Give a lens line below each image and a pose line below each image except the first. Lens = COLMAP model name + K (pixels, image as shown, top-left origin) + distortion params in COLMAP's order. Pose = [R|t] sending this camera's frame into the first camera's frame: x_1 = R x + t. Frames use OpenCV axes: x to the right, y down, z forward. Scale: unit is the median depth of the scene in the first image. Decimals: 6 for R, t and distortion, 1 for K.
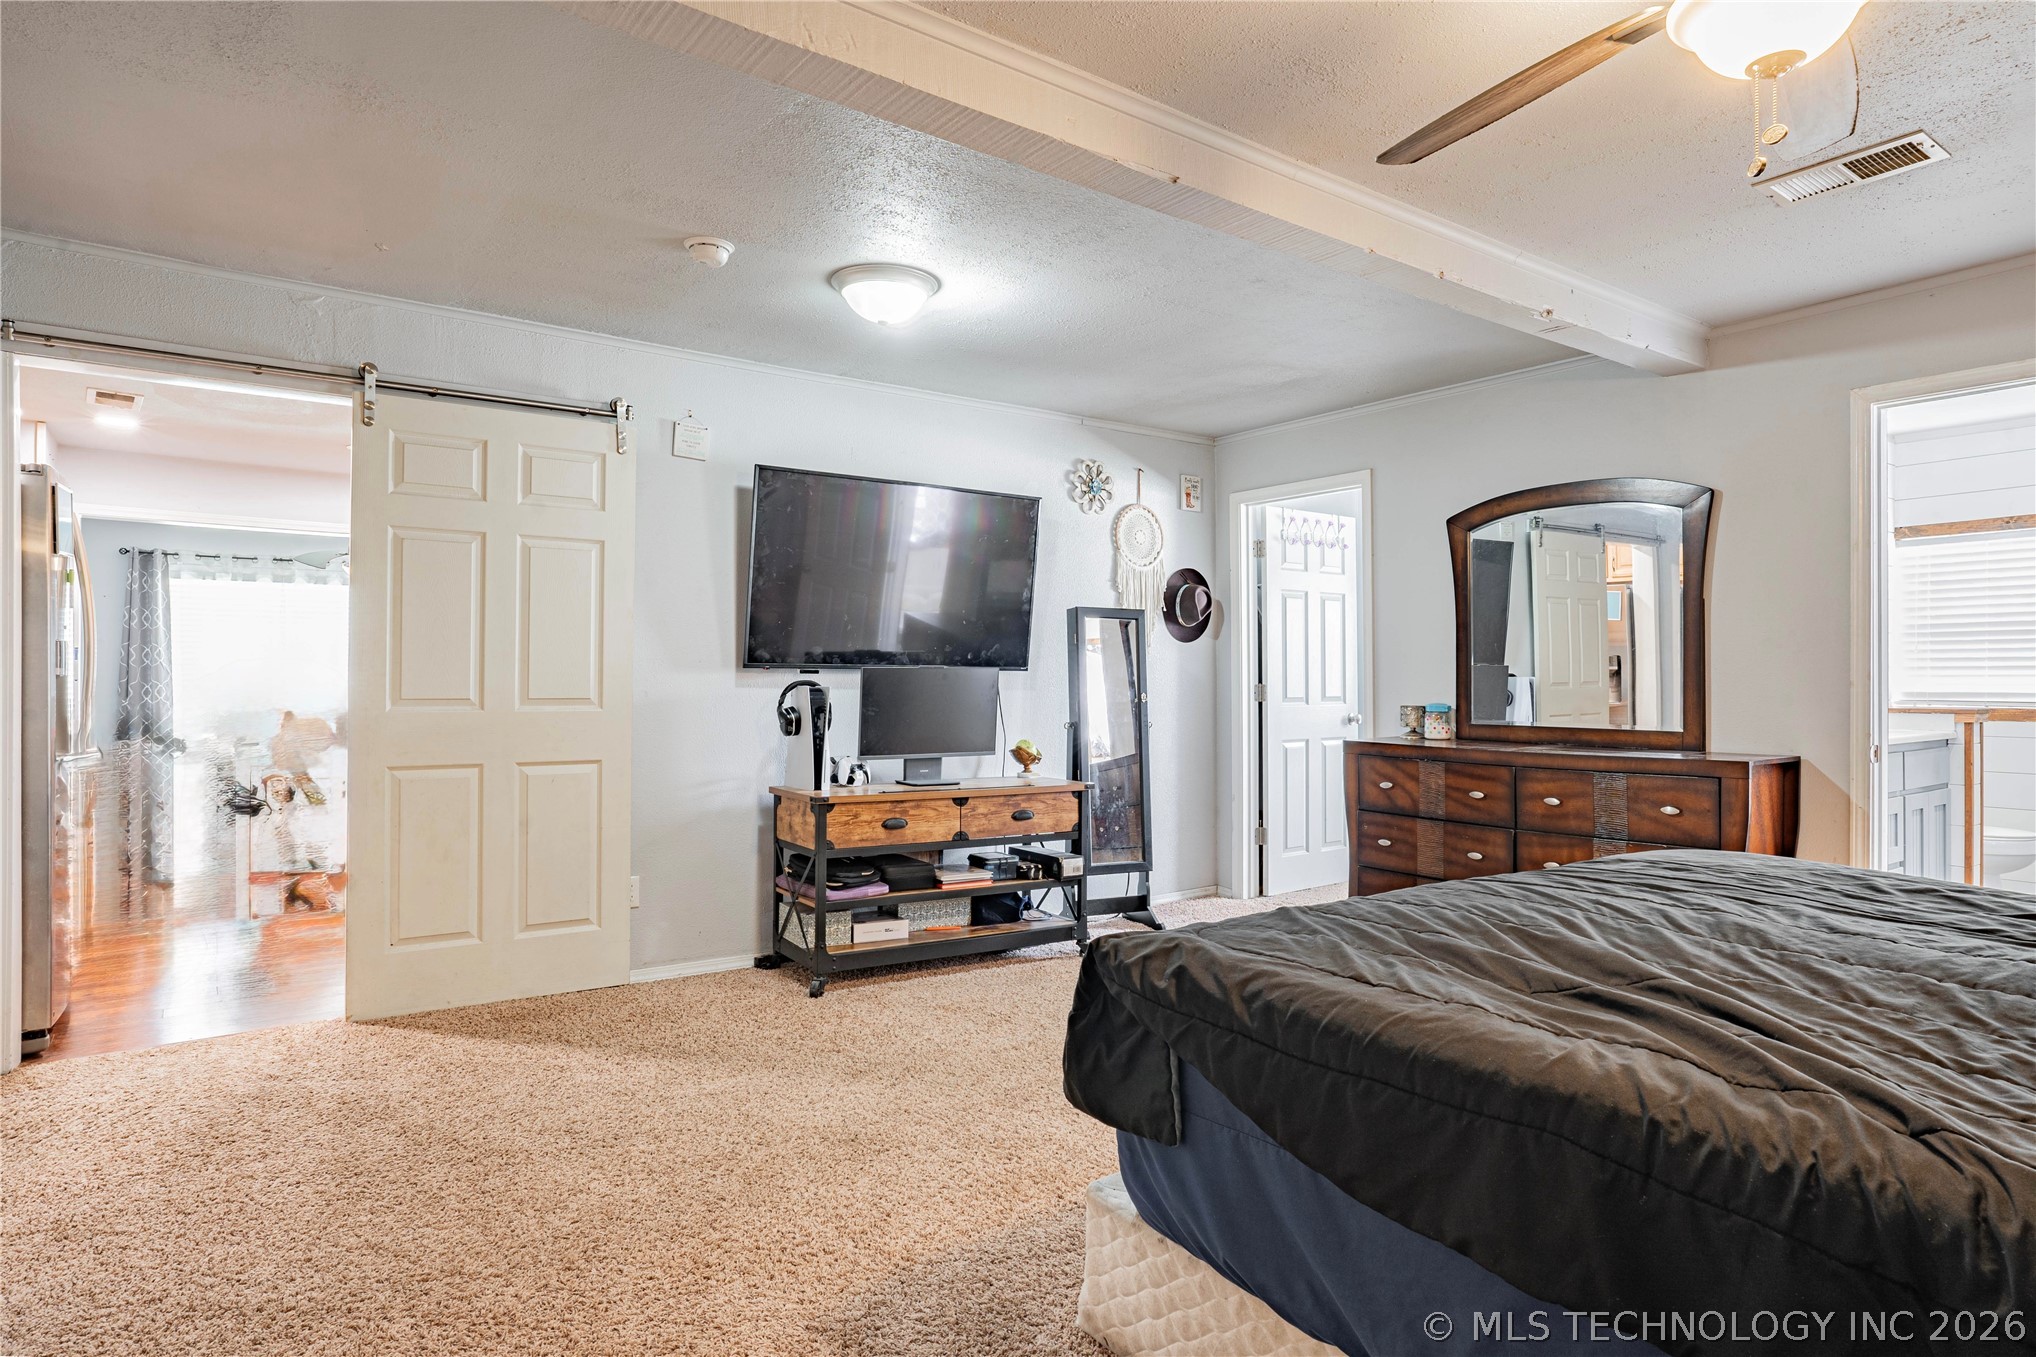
lens RADIAL K [[1135.4, 0, 1011.9], [0, 1135.4, 673.2], [0, 0, 1]] dist [-0.043914, 0.030917]
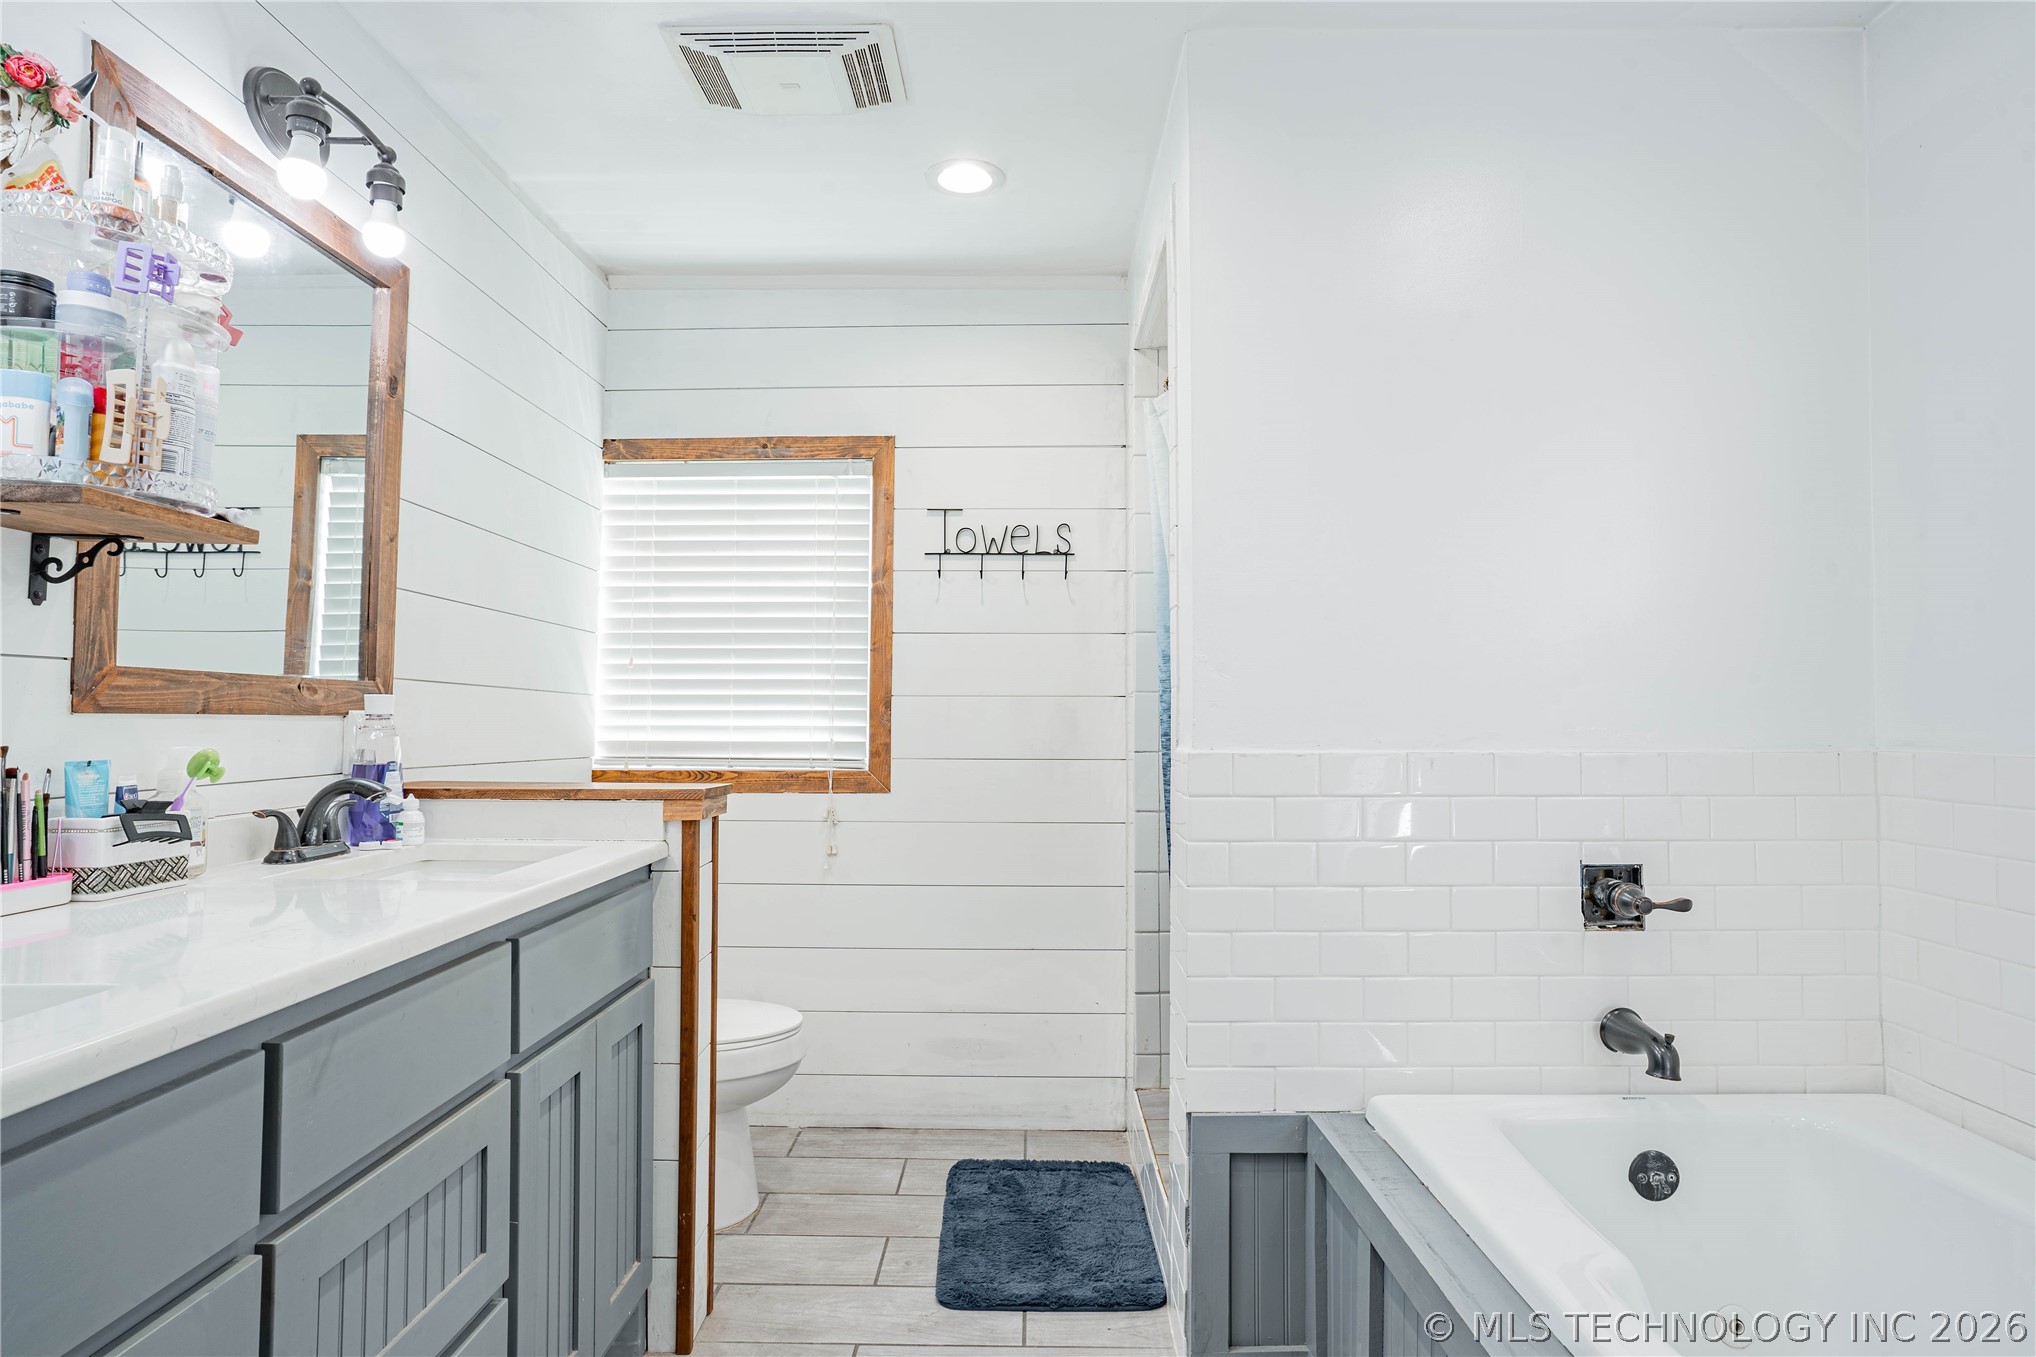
lens RADIAL K [[1135.4, 0, 1018.8], [0, 1135.4, 679.4], [0, 0, 1]] dist [-0.043914, 0.030917]
pose [[0.580974, 0.030000, 0.813369, 0.563782], [-0.004873, 0.999431, -0.033383, 0.003193], [-0.813908, 0.015431, 0.580789, 0.631420]]
